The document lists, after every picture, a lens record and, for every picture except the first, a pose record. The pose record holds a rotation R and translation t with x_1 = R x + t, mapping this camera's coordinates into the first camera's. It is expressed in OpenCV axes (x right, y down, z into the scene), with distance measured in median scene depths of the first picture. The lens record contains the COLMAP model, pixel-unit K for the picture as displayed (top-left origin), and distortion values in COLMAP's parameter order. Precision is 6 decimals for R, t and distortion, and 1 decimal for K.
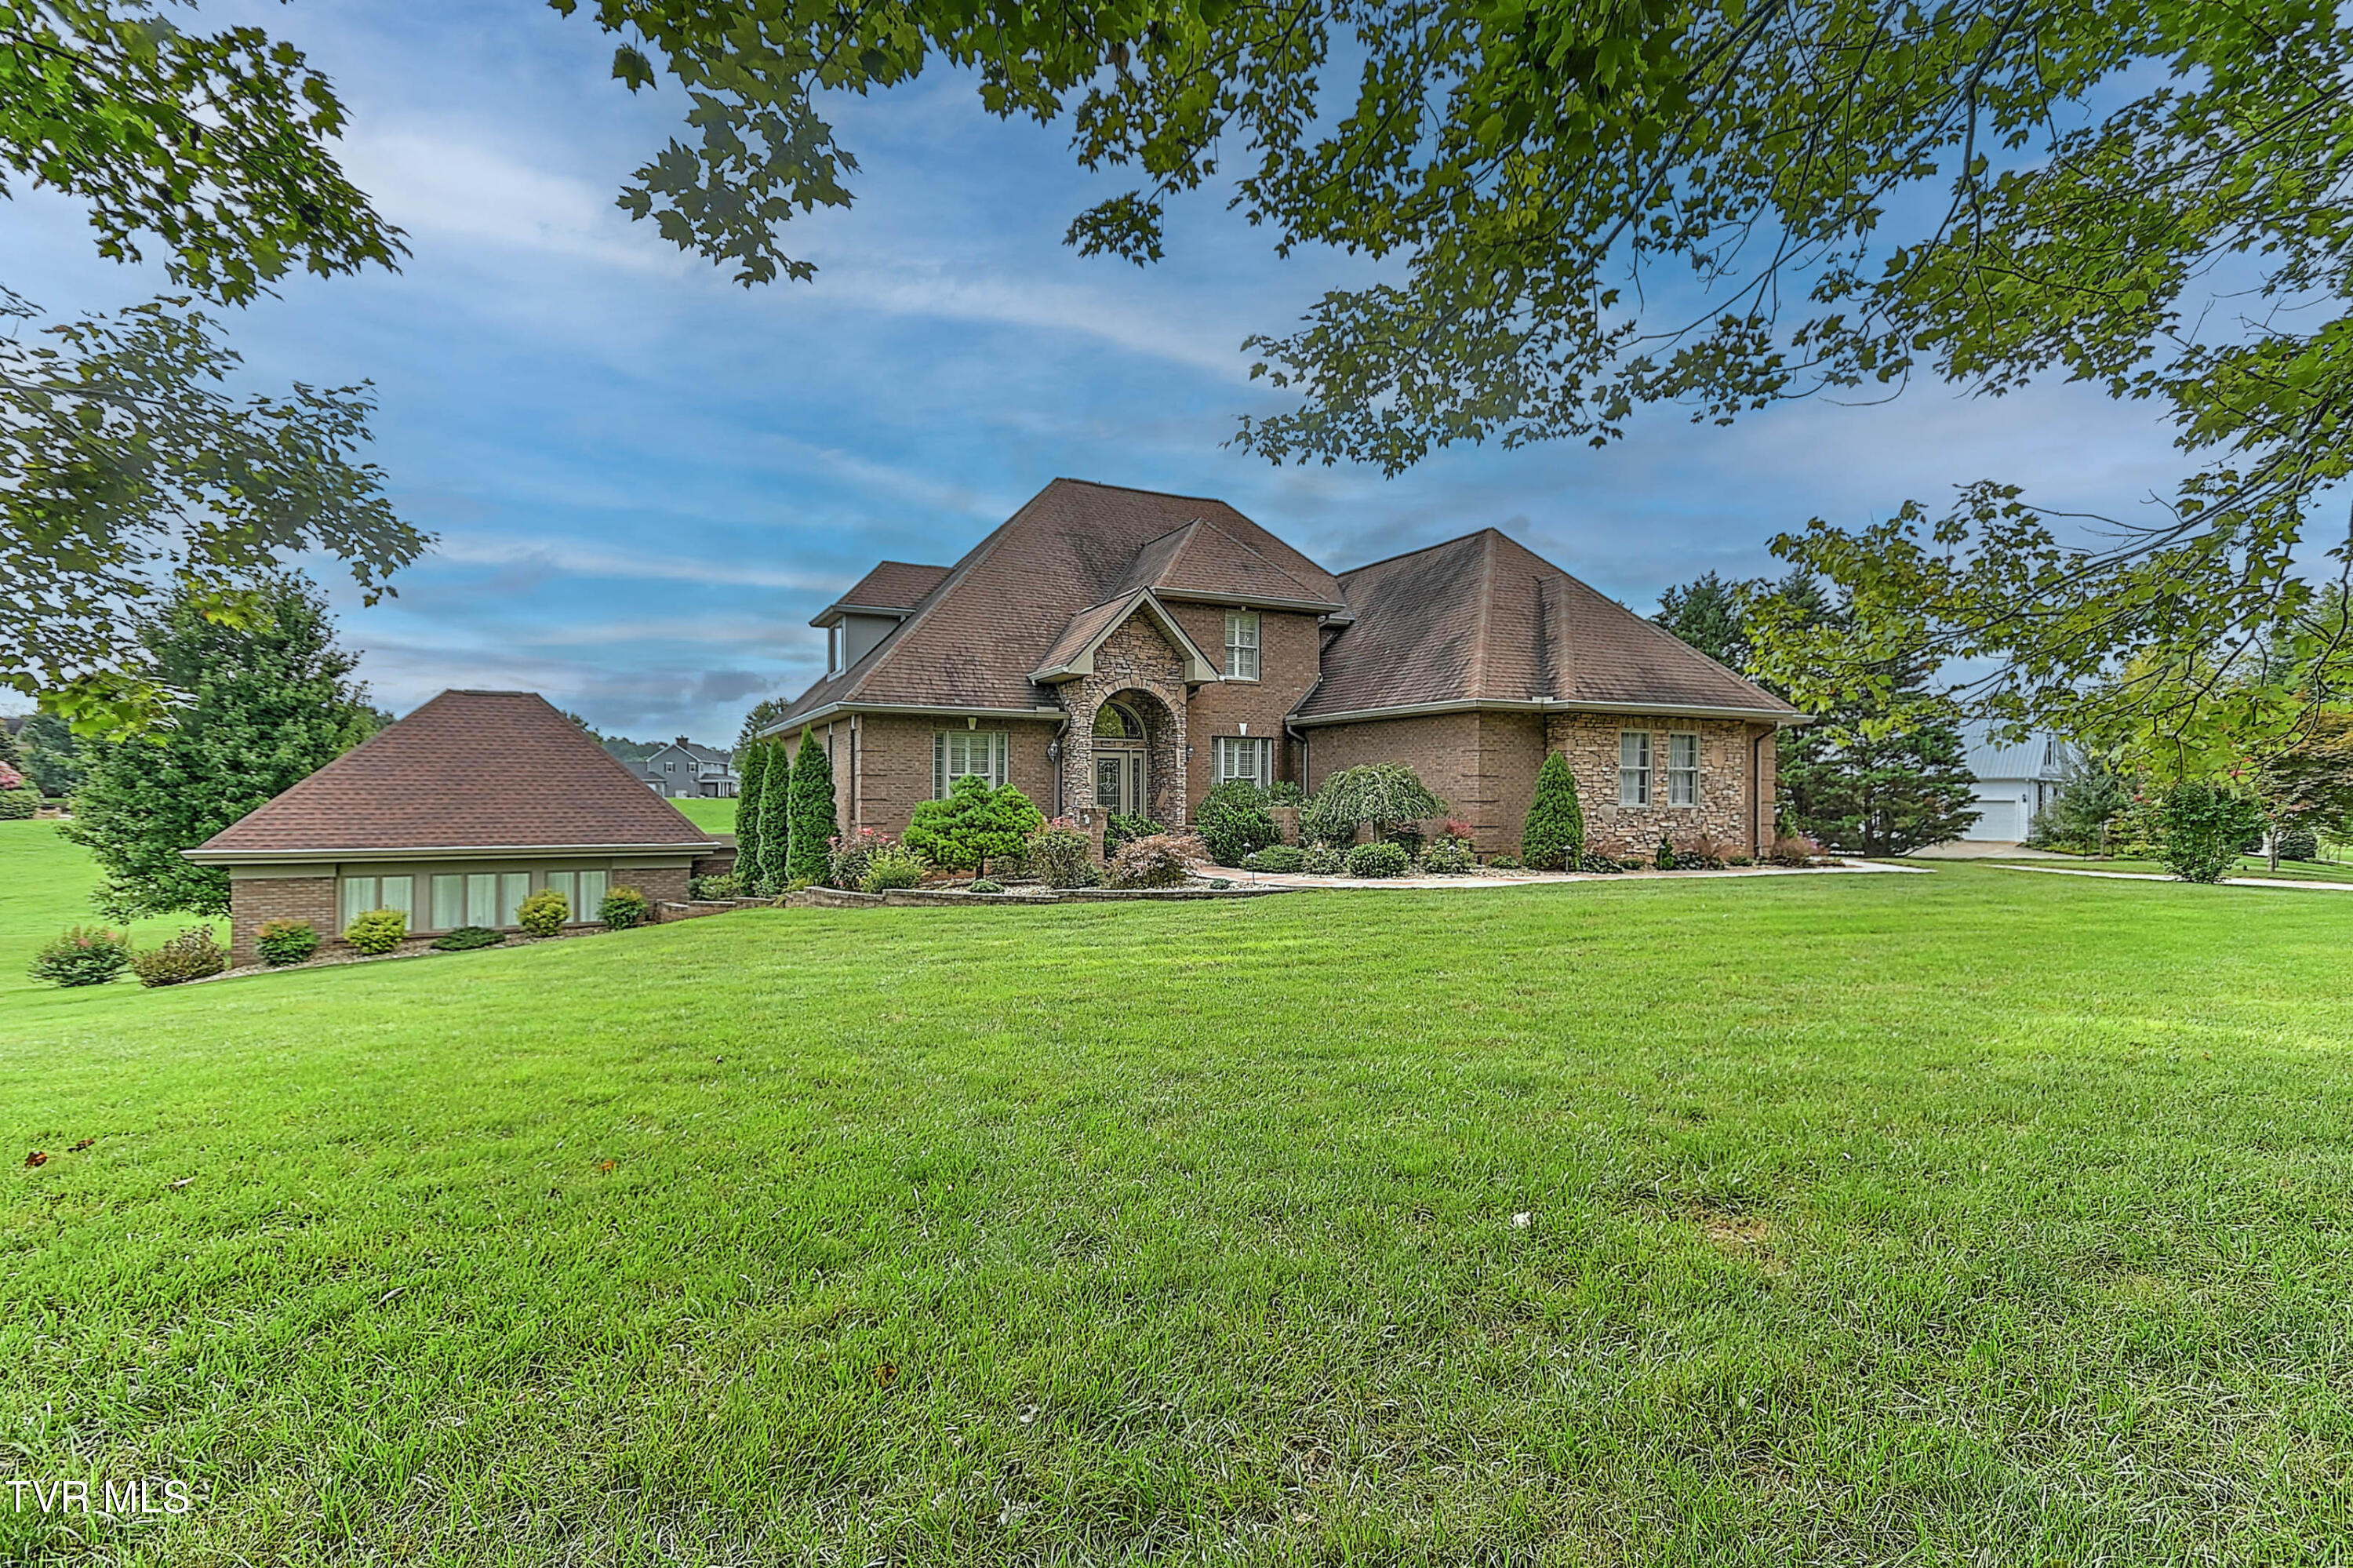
lens RADIAL K [[1081.4, 0, 1146.7], [0, 1081.4, 801.6], [0, 0, 1]] dist [0.023322, 0.000012]
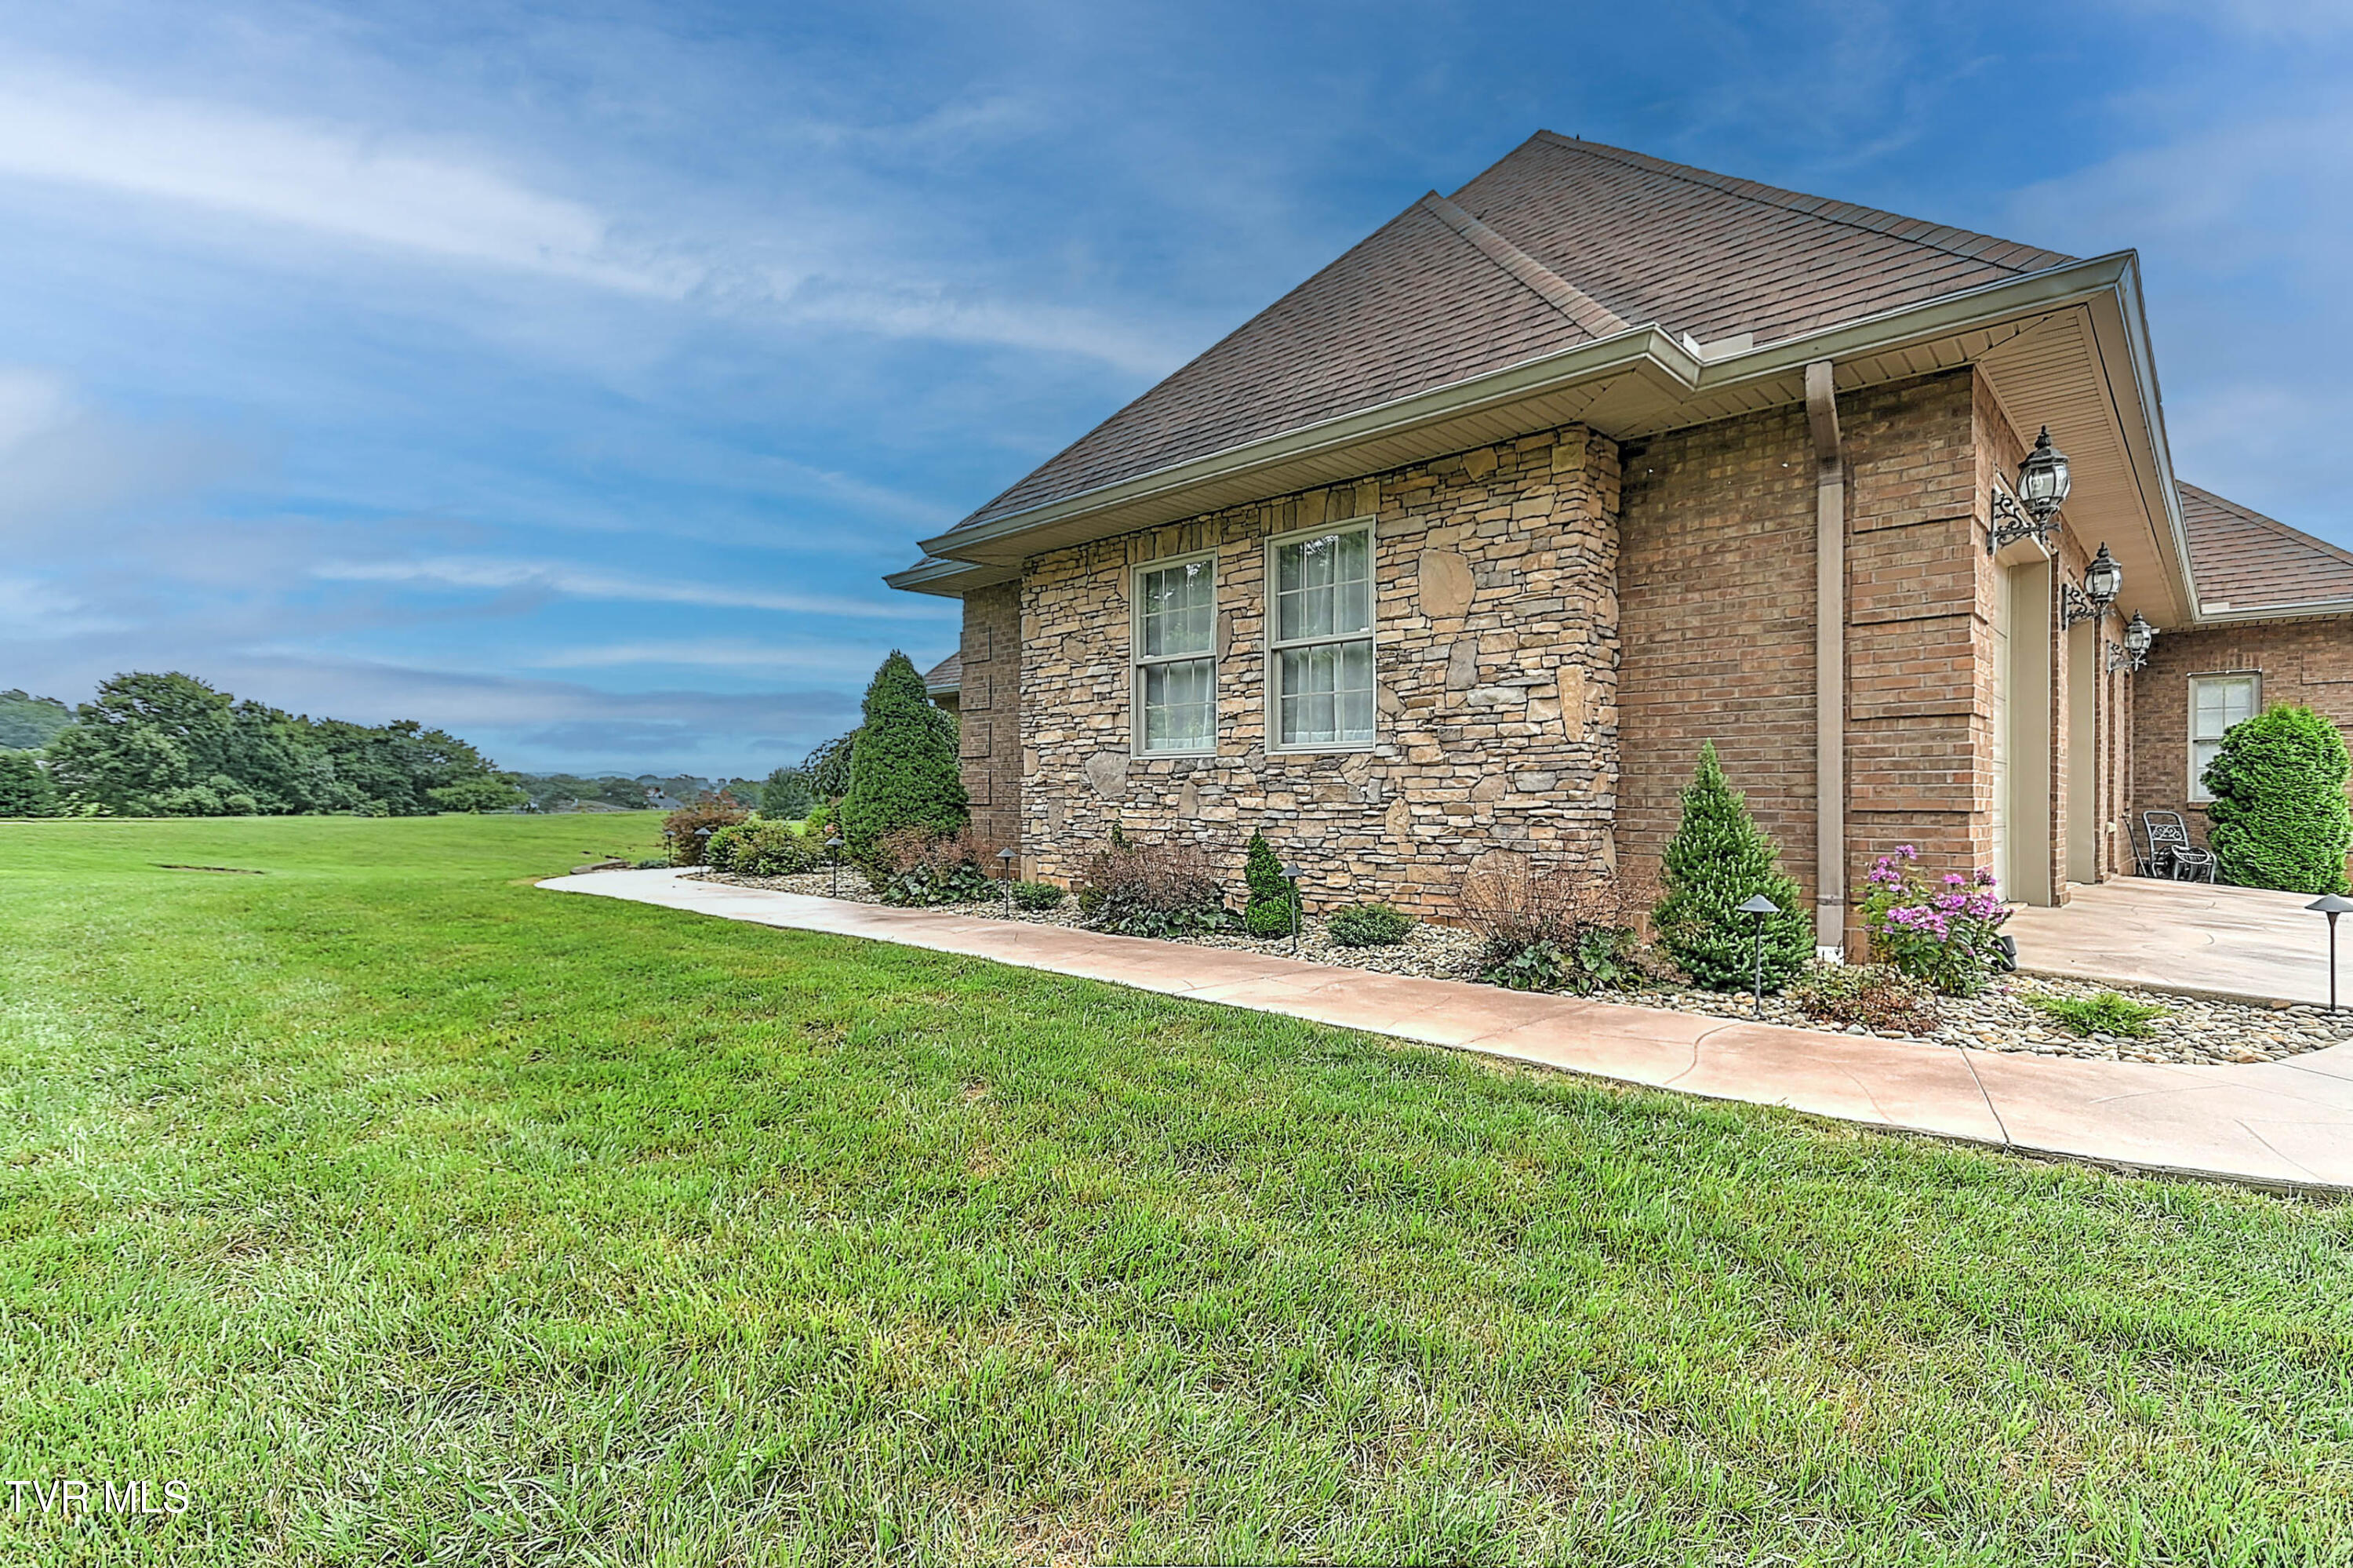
lens RADIAL K [[1081.4, 0, 1146.7], [0, 1081.4, 801.6], [0, 0, 1]] dist [0.023322, 0.000012]
pose [[0.340217, -0.002715, -0.940343, 0.767491], [-0.004707, 0.999978, -0.004590, 0.021562], [0.940335, 0.005987, 0.340197, 0.810088]]
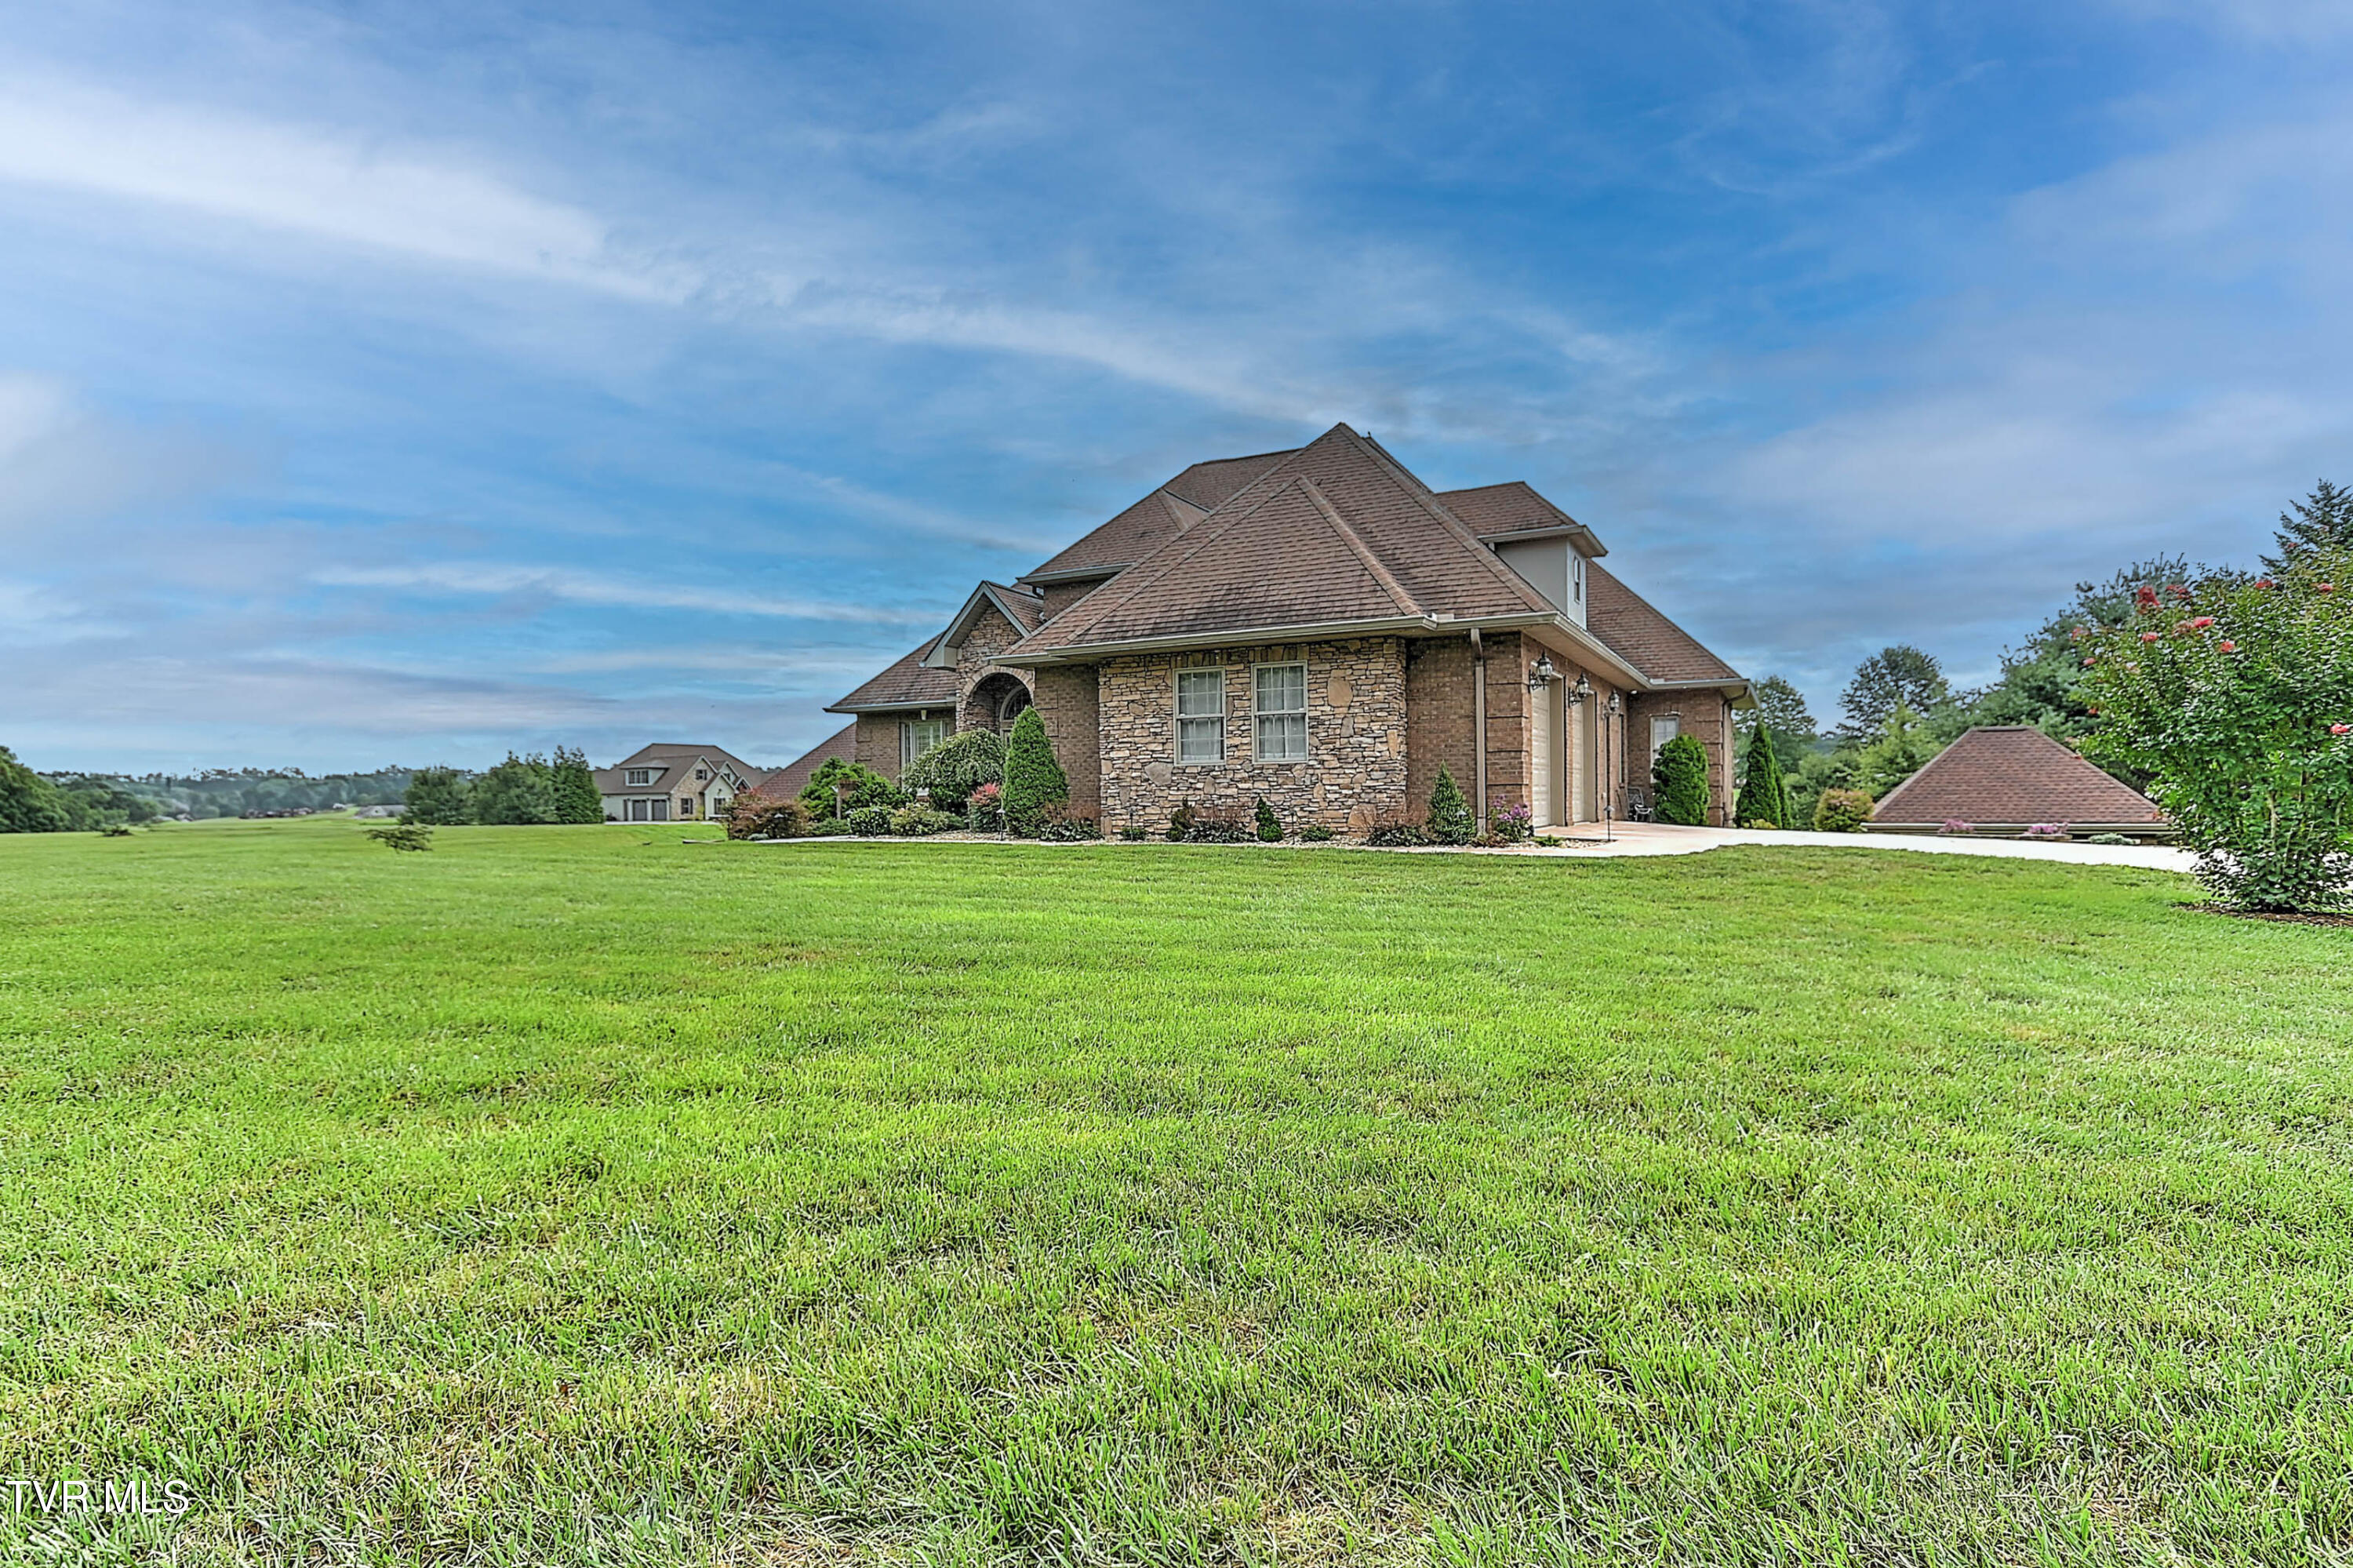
lens RADIAL K [[1155.7, 0, 1133.1], [0, 1155.7, 816.3], [0, 0, 1]] dist [0.017378, 0.000363]
pose [[0.572275, 0.002919, -0.820056, 1.061091], [0.011700, 0.999863, 0.011724, 0.030688], [0.819978, -0.016304, 0.572163, 0.441678]]
